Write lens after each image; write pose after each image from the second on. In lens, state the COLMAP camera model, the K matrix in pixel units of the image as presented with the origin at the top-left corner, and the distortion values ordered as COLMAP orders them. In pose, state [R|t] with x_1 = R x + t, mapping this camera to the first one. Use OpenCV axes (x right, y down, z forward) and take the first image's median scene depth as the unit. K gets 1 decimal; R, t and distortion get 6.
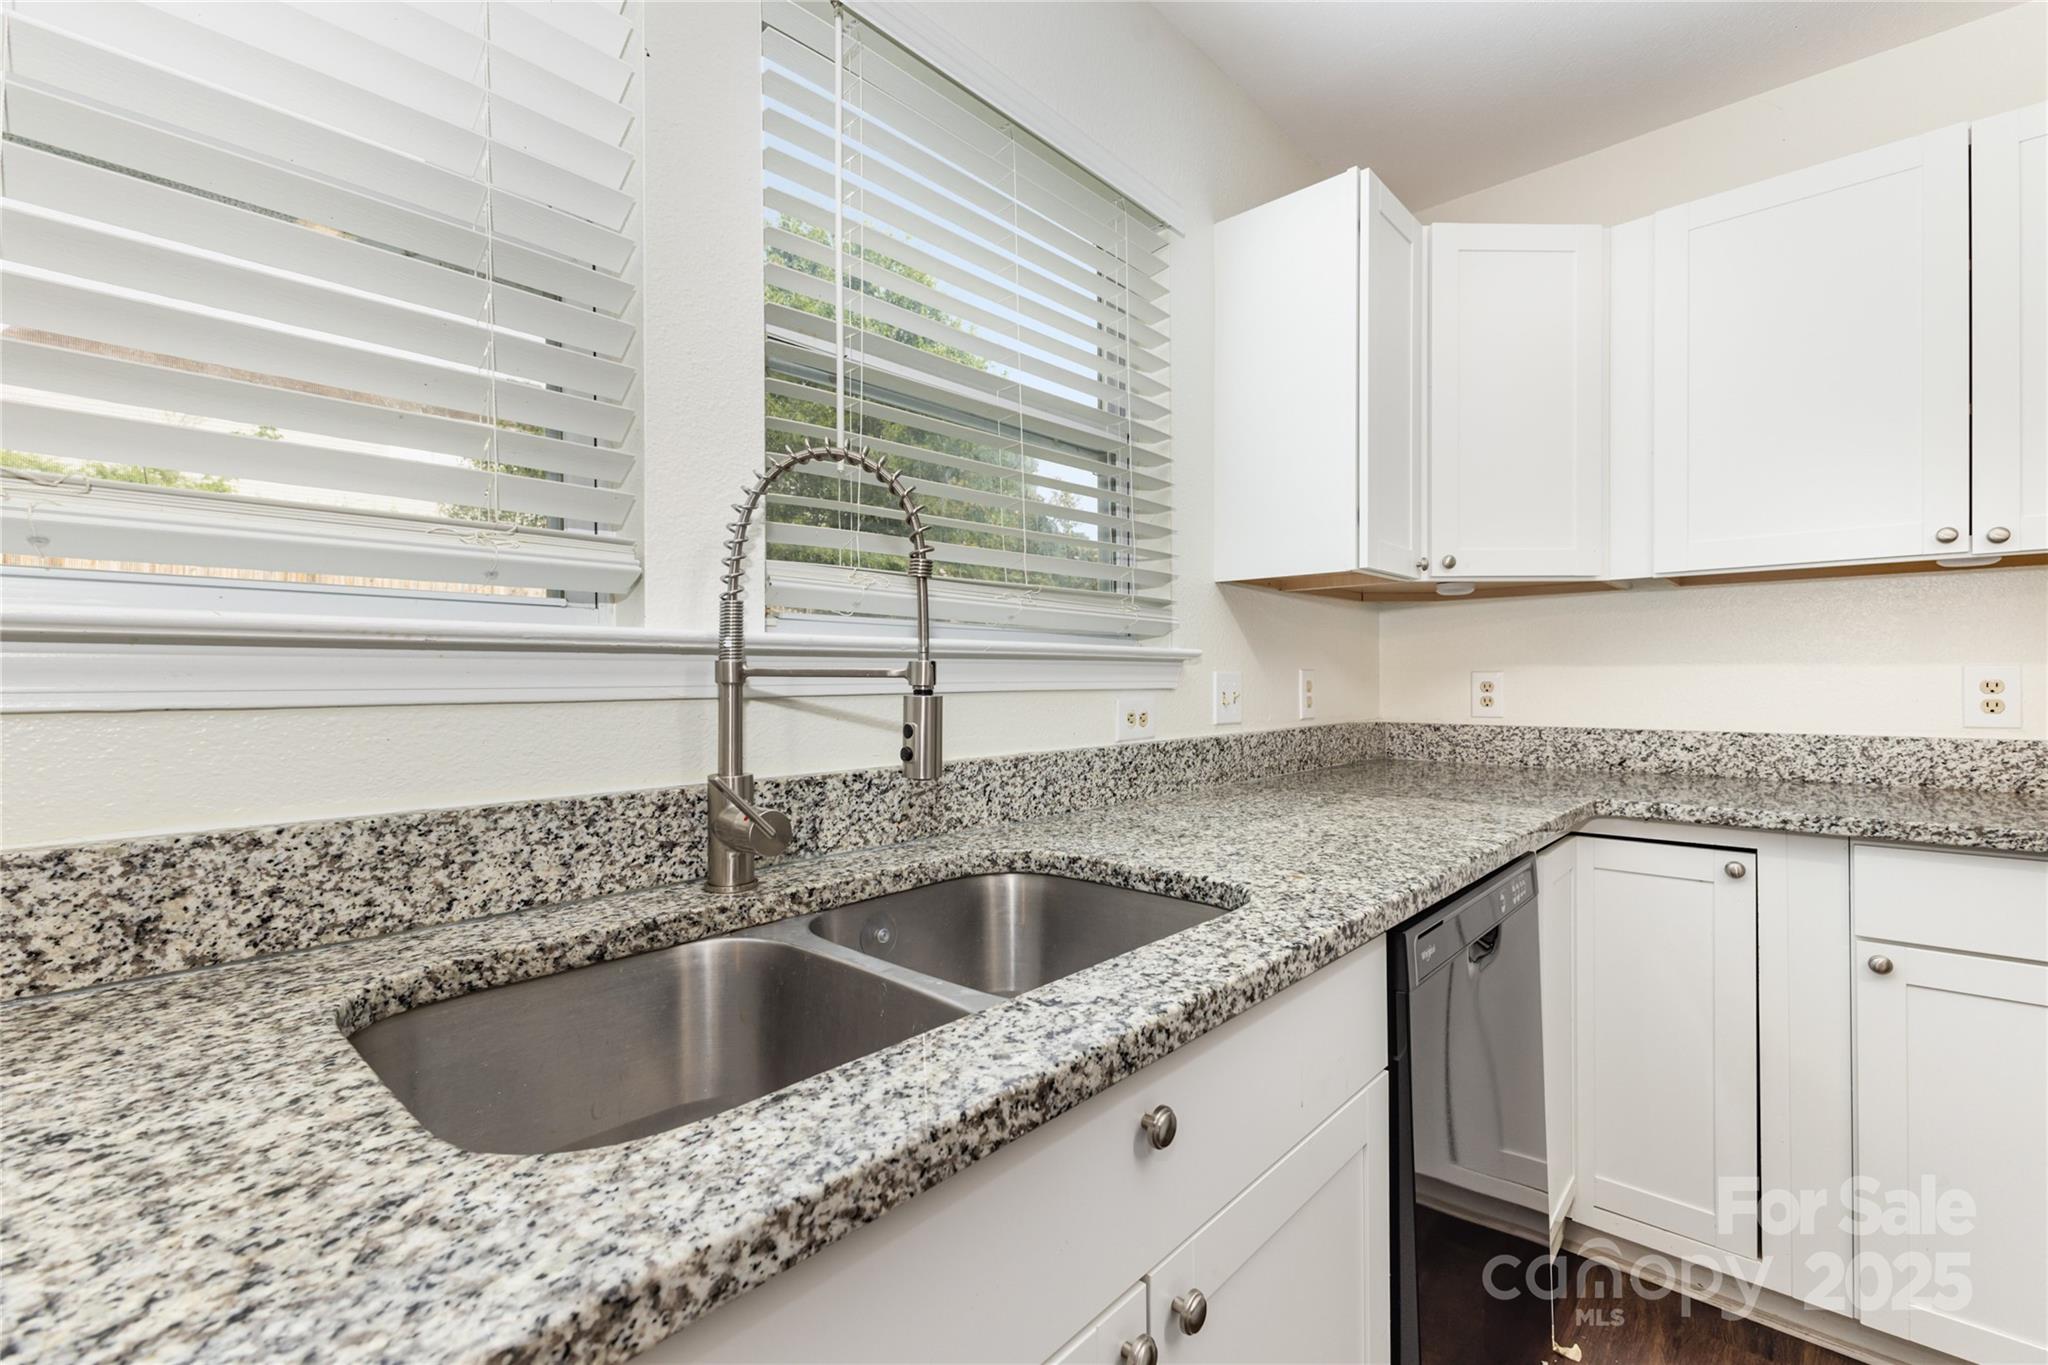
lens RADIAL K [[888.6, 0, 1024.0], [0, 888.6, 676.7], [0, 0, 1]] dist [0.011288, -0.000652]
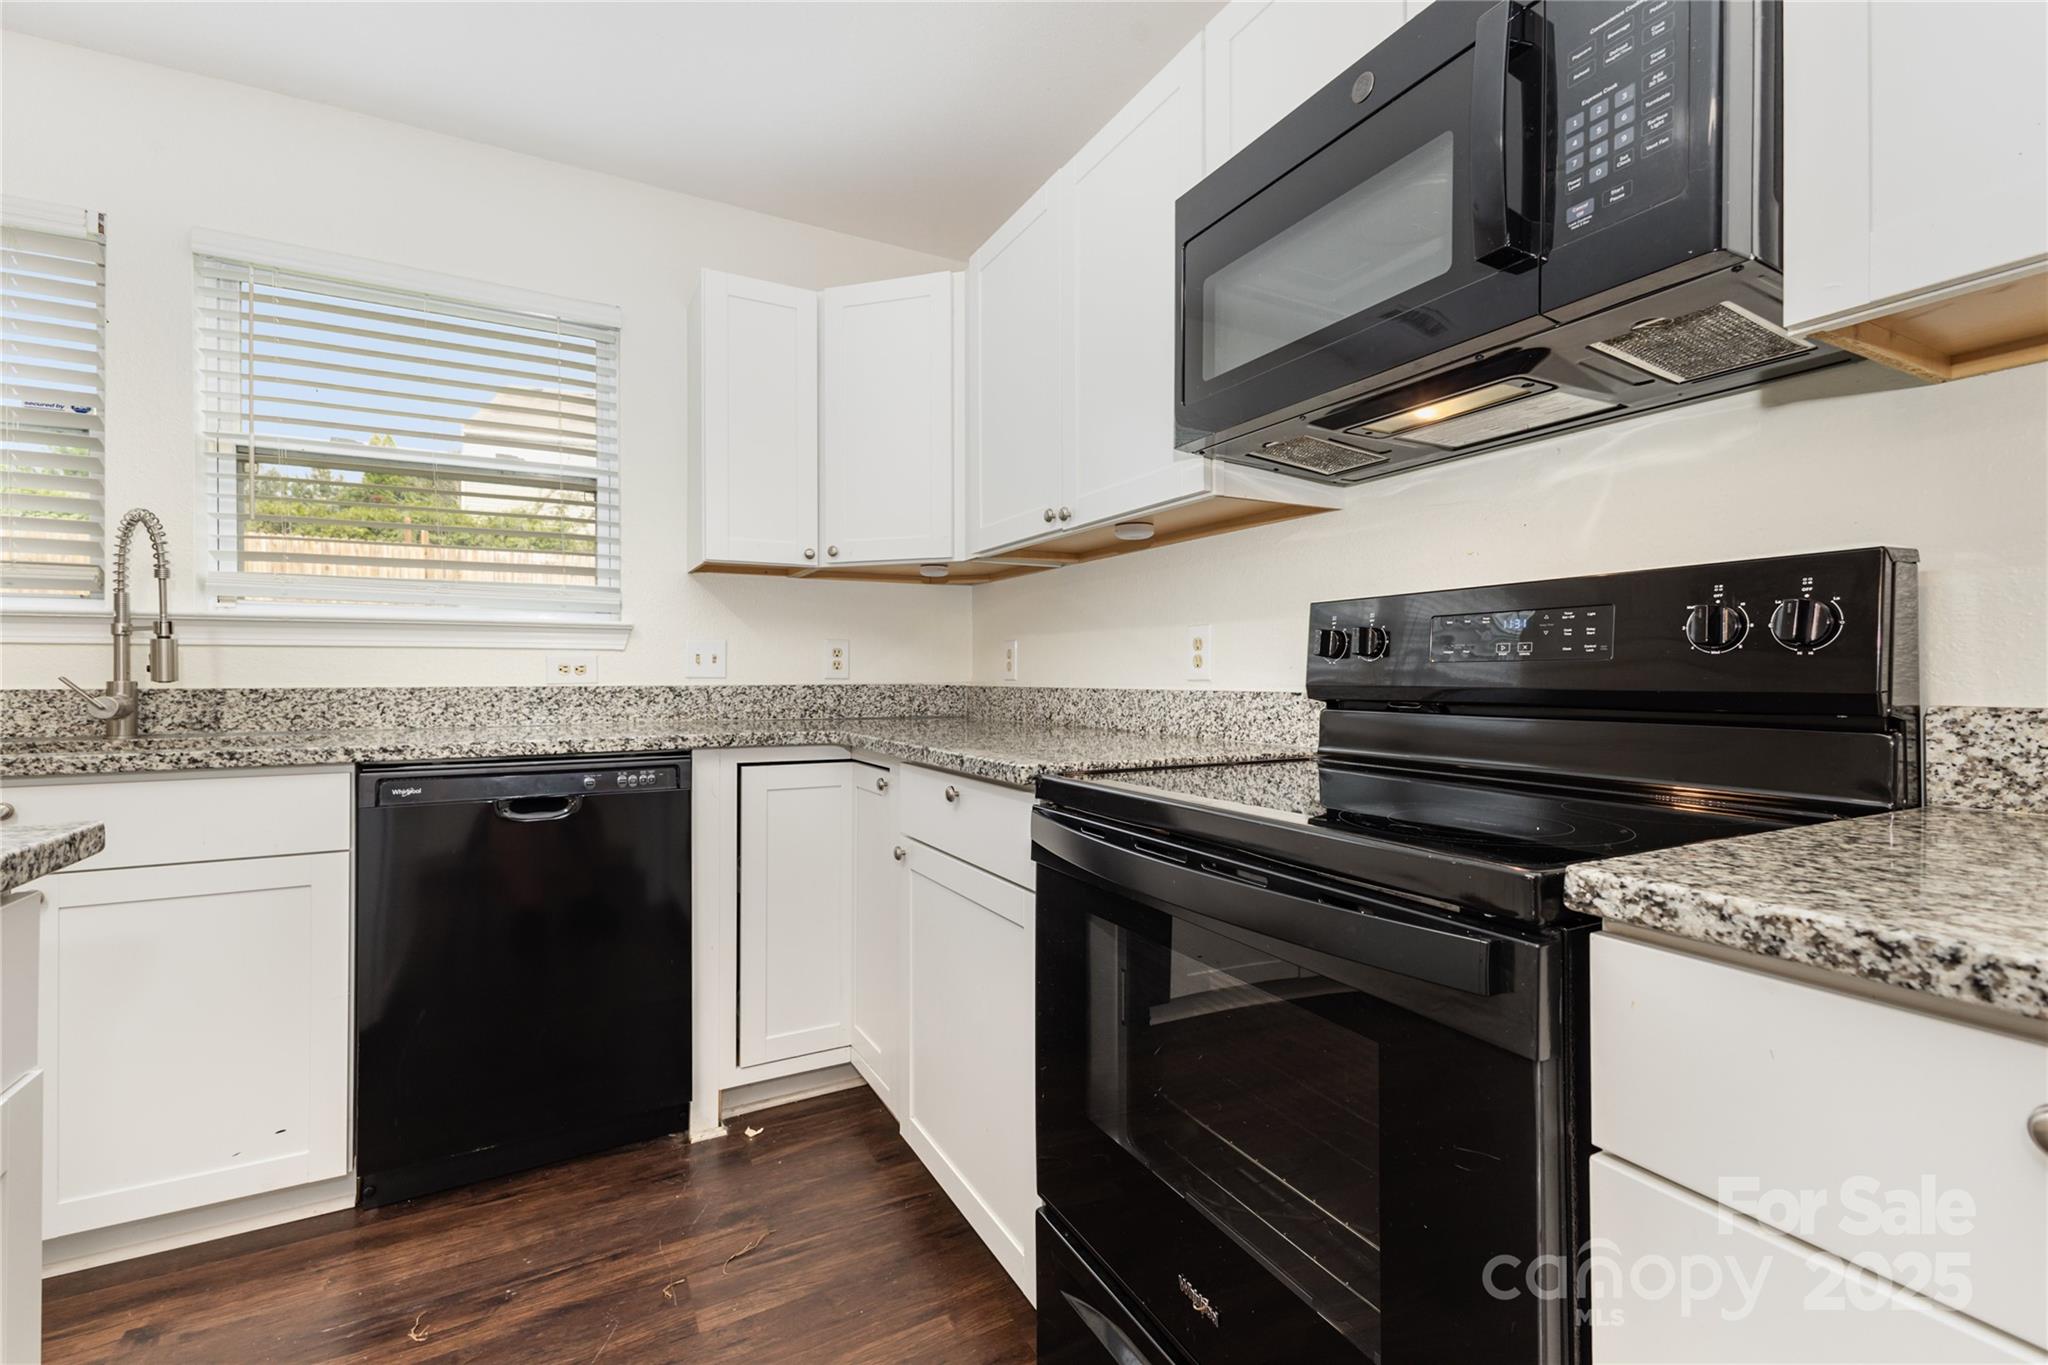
lens RADIAL K [[888.6, 0, 1022.5], [0, 888.6, 675.6], [0, 0, 1]] dist [0.011288, -0.000652]
pose [[0.945507, 0.004377, -0.325572, 1.285281], [-0.002915, 0.999983, 0.004979, 0.047531], [0.325588, -0.003759, 0.945504, -0.135431]]
